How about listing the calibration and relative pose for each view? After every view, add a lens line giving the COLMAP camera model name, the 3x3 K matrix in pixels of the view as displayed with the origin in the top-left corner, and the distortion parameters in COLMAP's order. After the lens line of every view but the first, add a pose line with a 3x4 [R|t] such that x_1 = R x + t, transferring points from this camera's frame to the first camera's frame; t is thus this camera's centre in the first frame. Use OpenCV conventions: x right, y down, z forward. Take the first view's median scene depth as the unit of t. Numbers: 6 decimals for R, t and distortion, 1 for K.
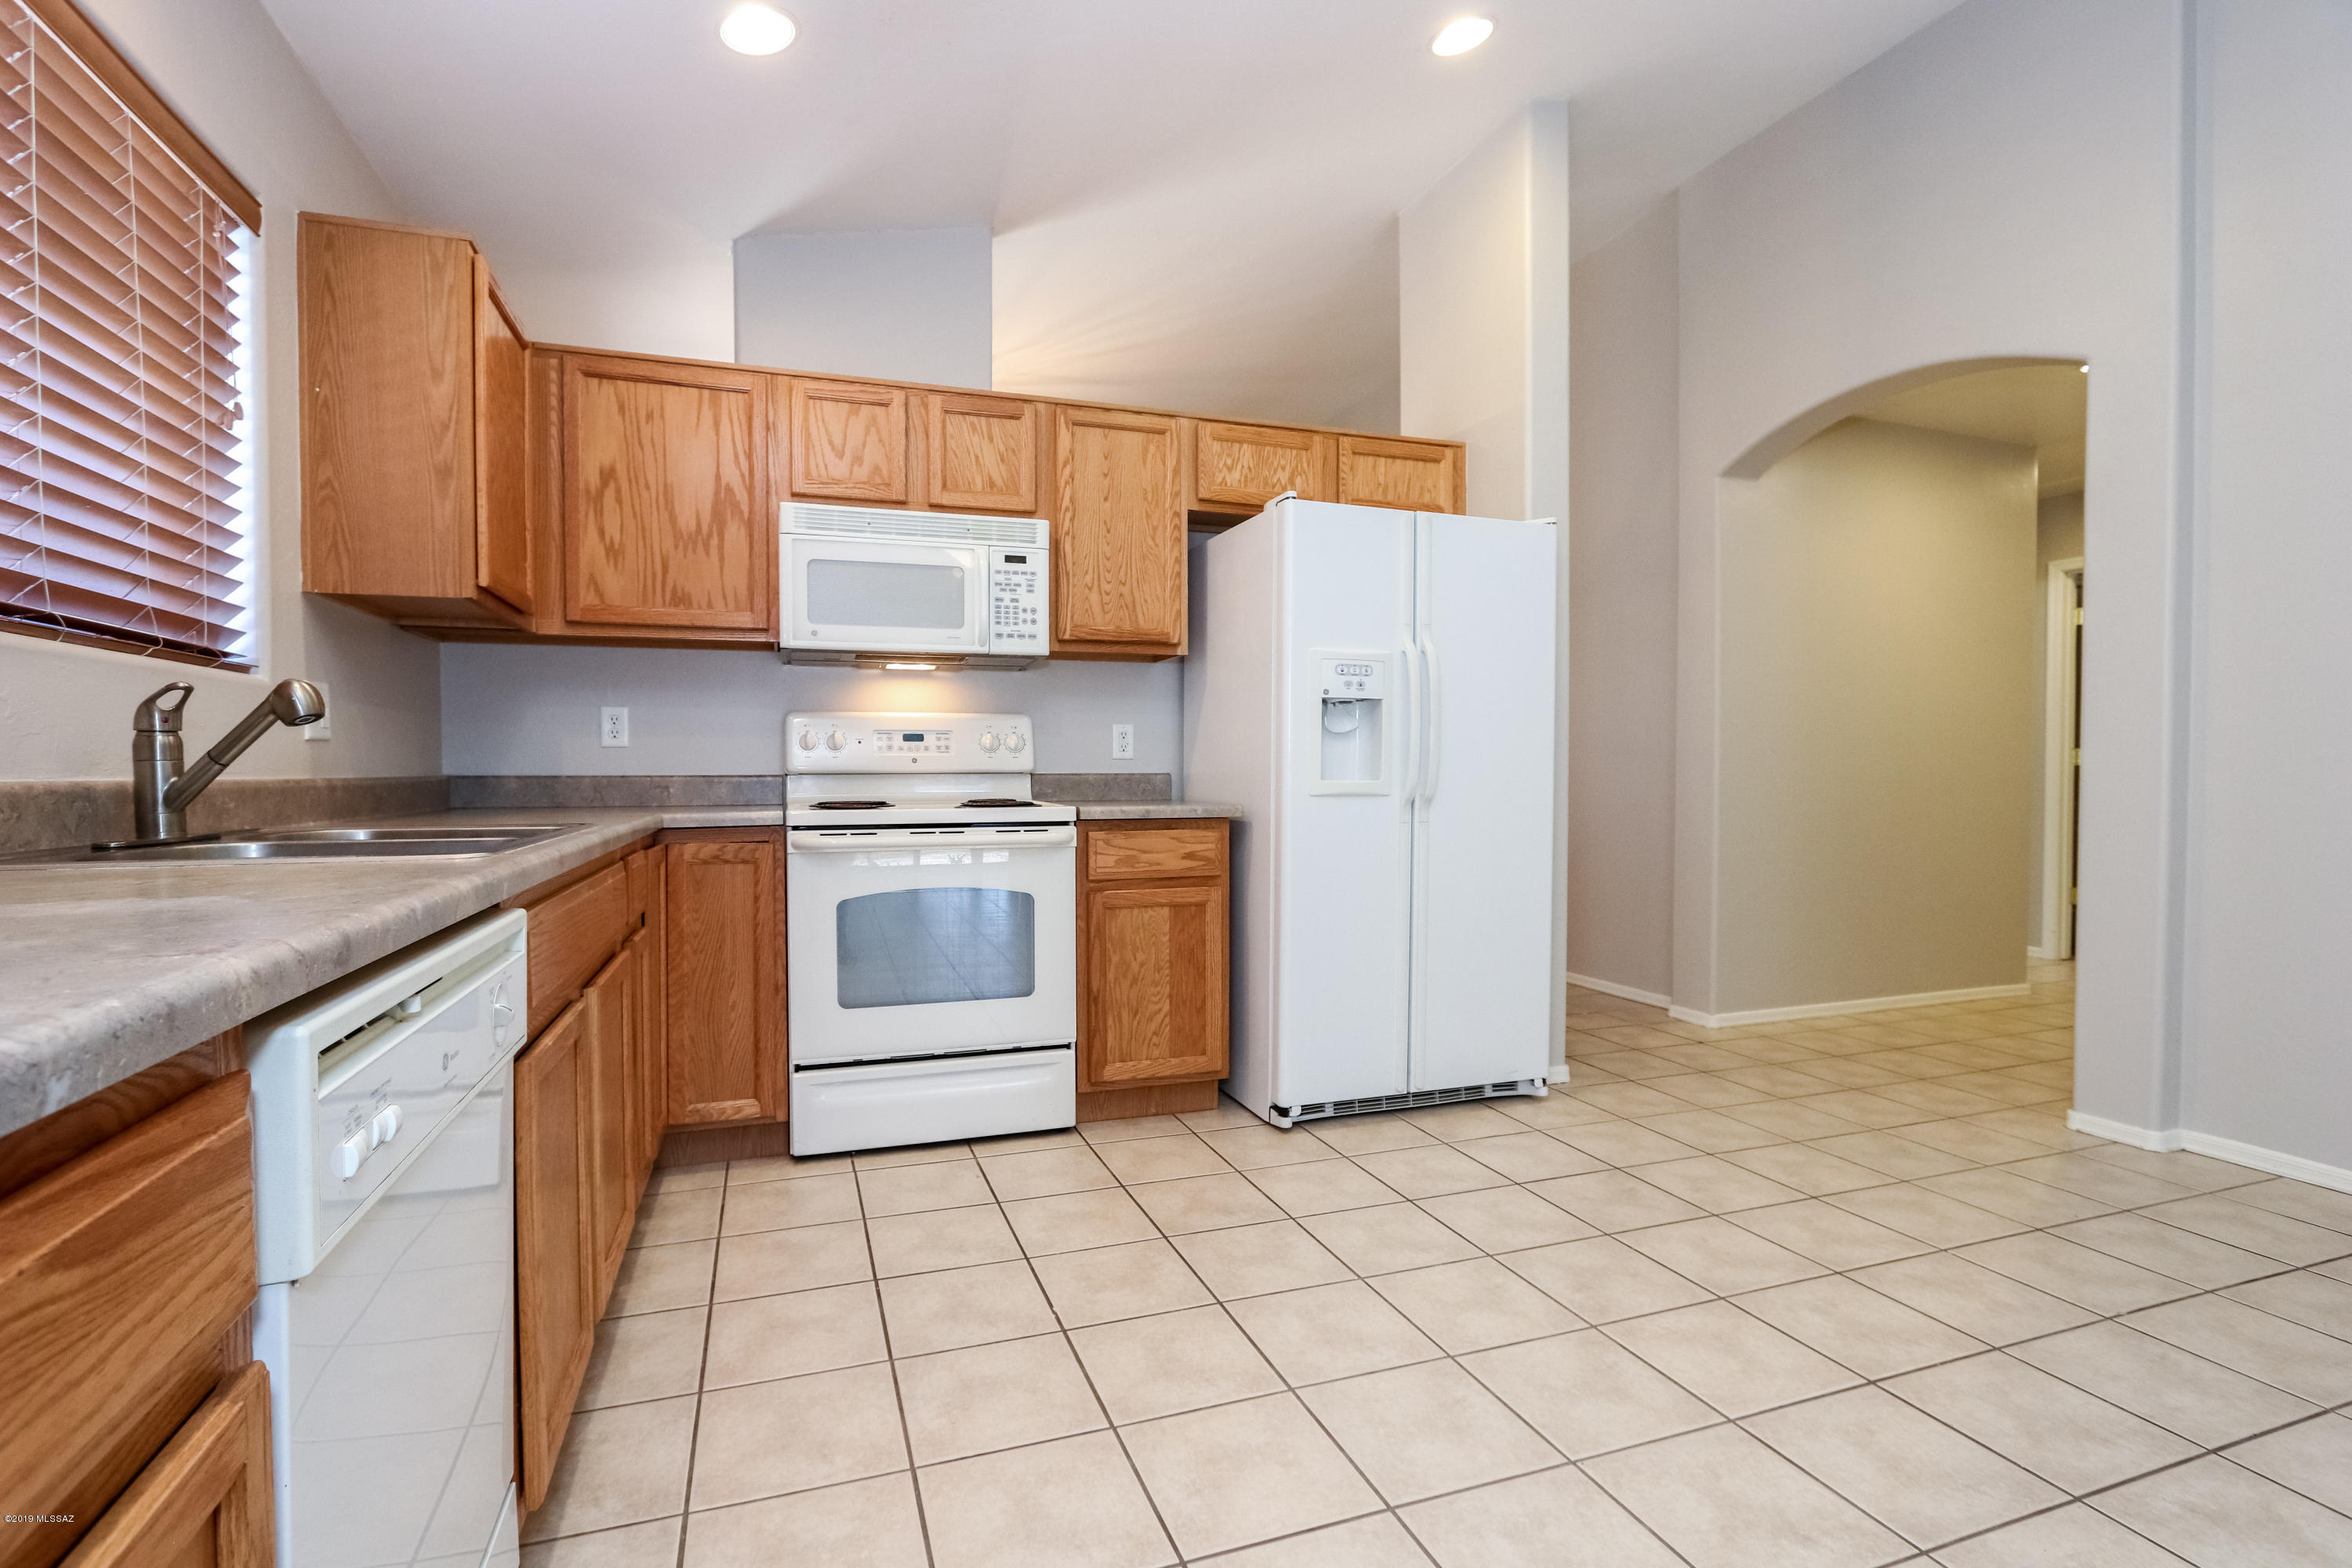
lens RADIAL K [[1086.9, 0, 1171.5], [0, 1086.9, 790.2], [0, 0, 1]] dist [-0.021369, 0.005695]
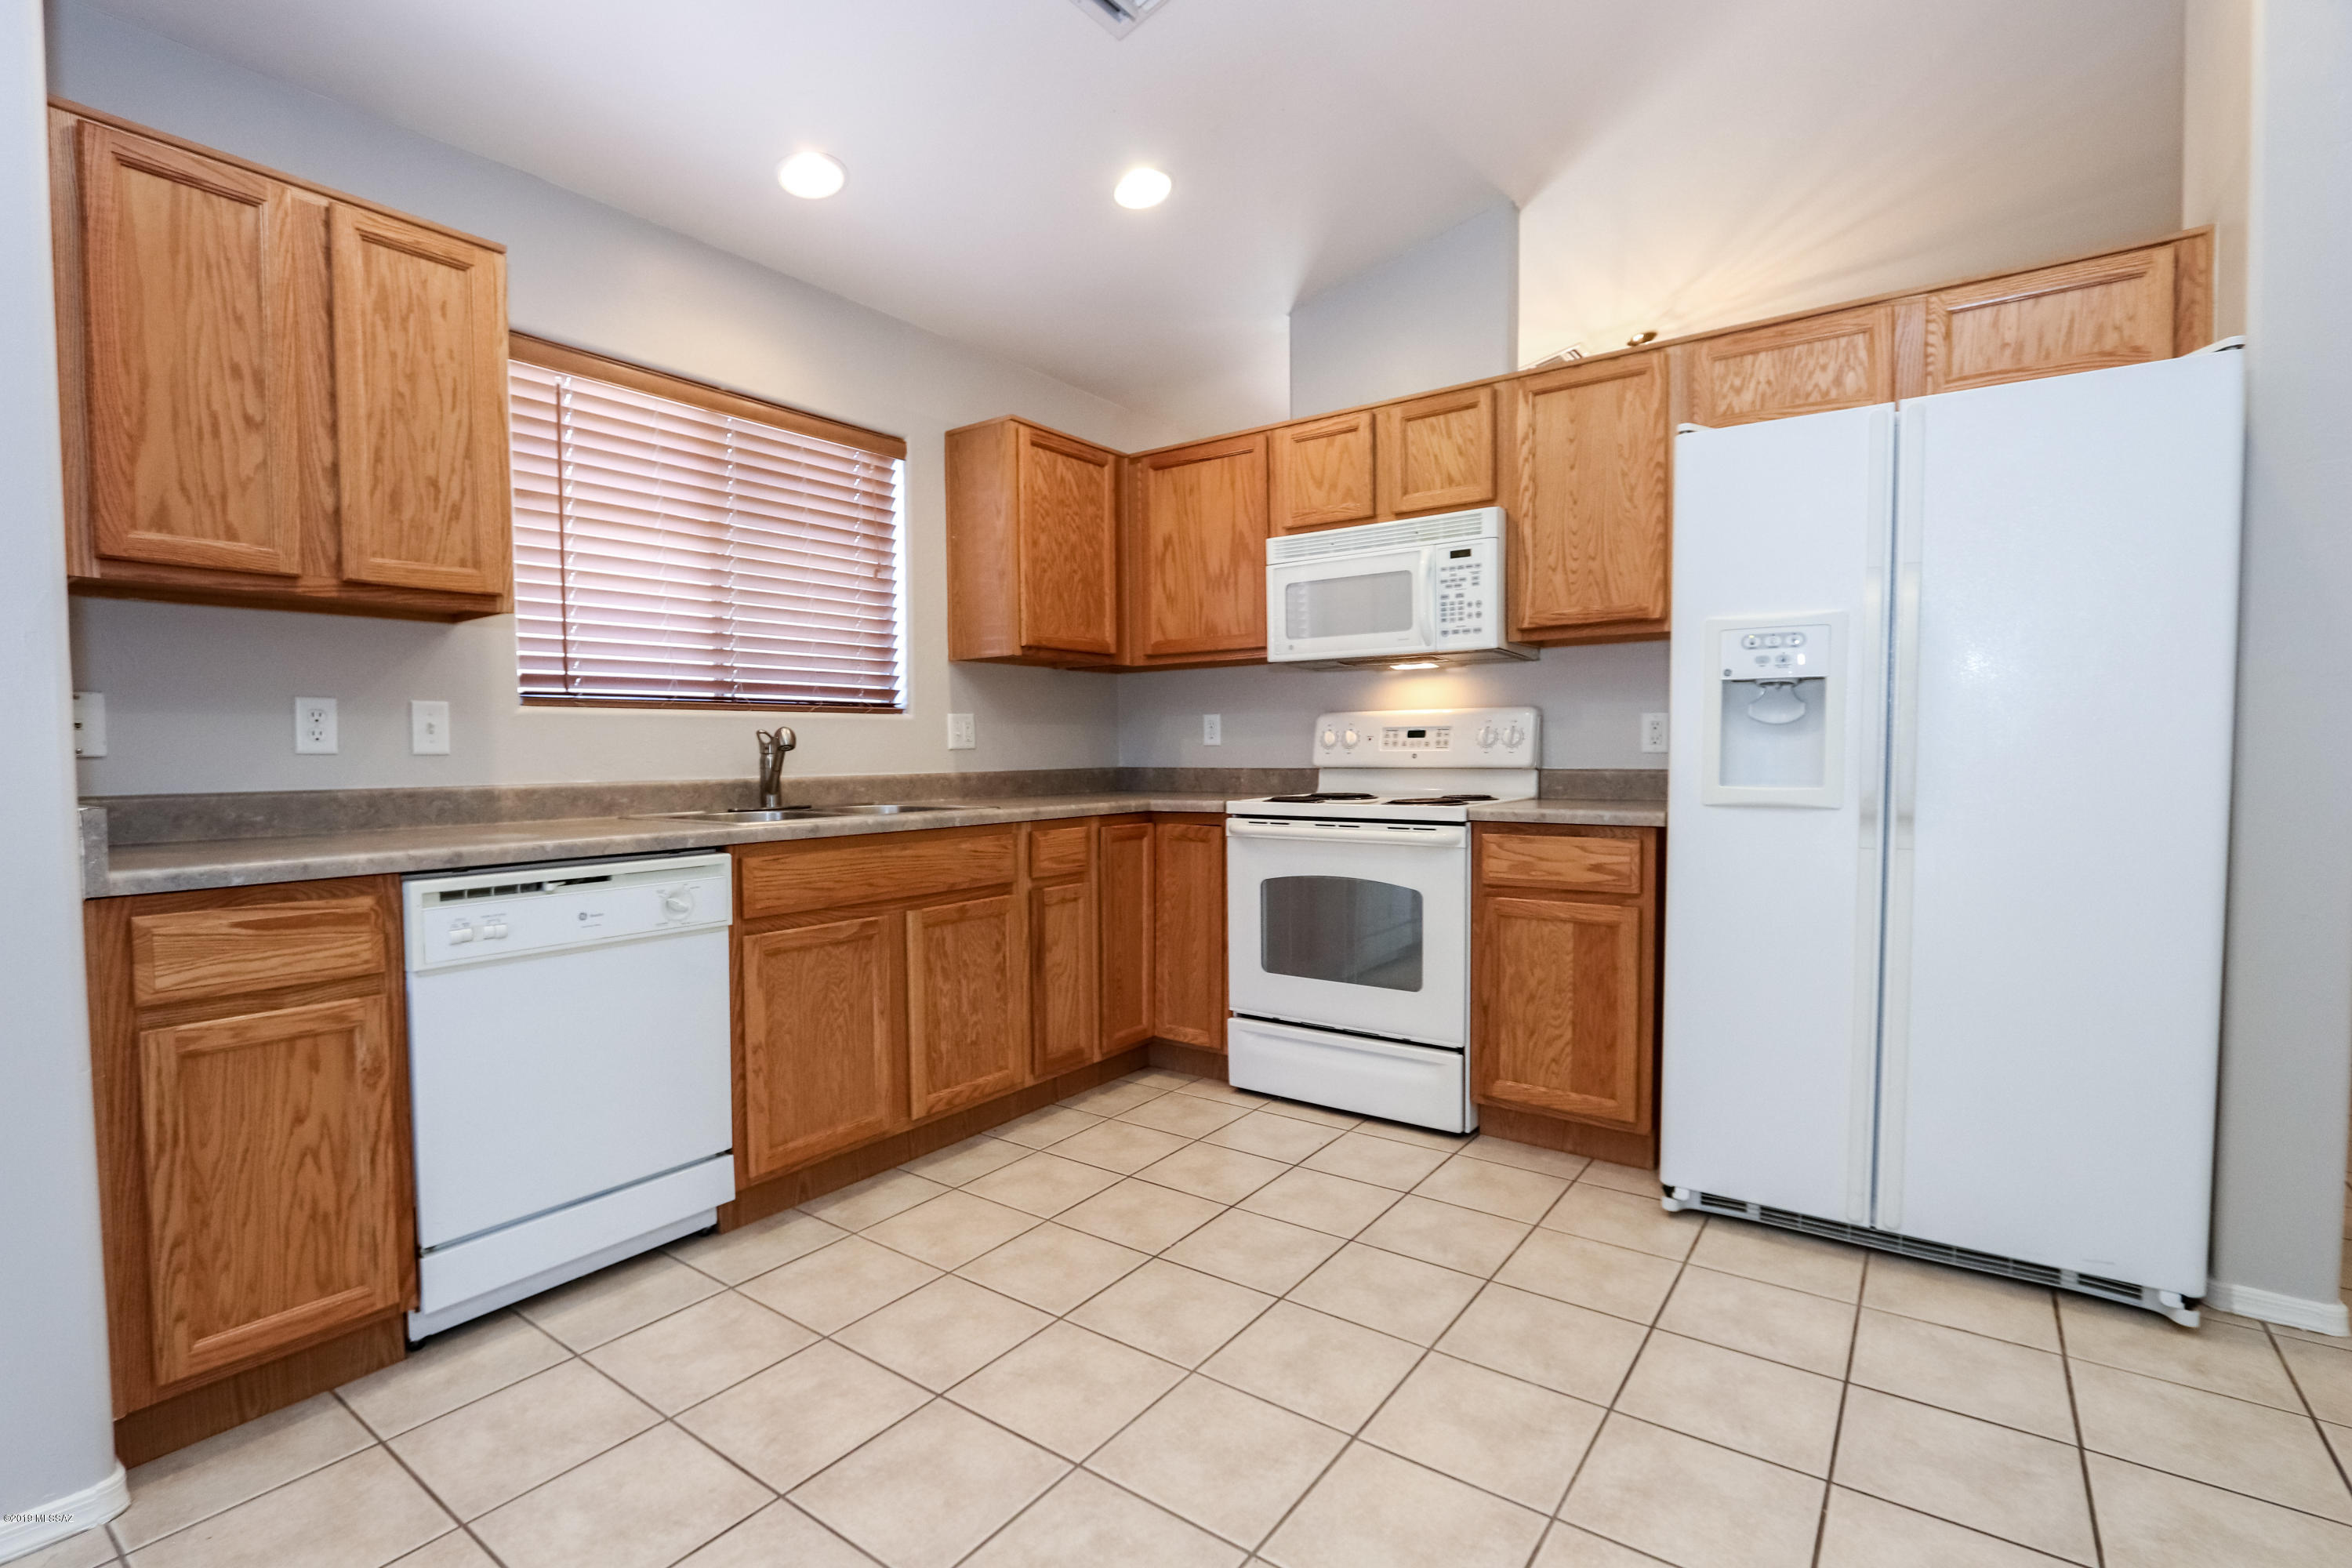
lens RADIAL K [[1086.9, 0, 1130.3], [0, 1086.9, 790.0], [0, 0, 1]] dist [-0.021369, 0.005695]
pose [[0.553930, 0.028012, -0.832092, 0.538708], [-0.008376, 0.999571, 0.028075, -0.023976], [0.832521, -0.008582, 0.553927, 0.211561]]
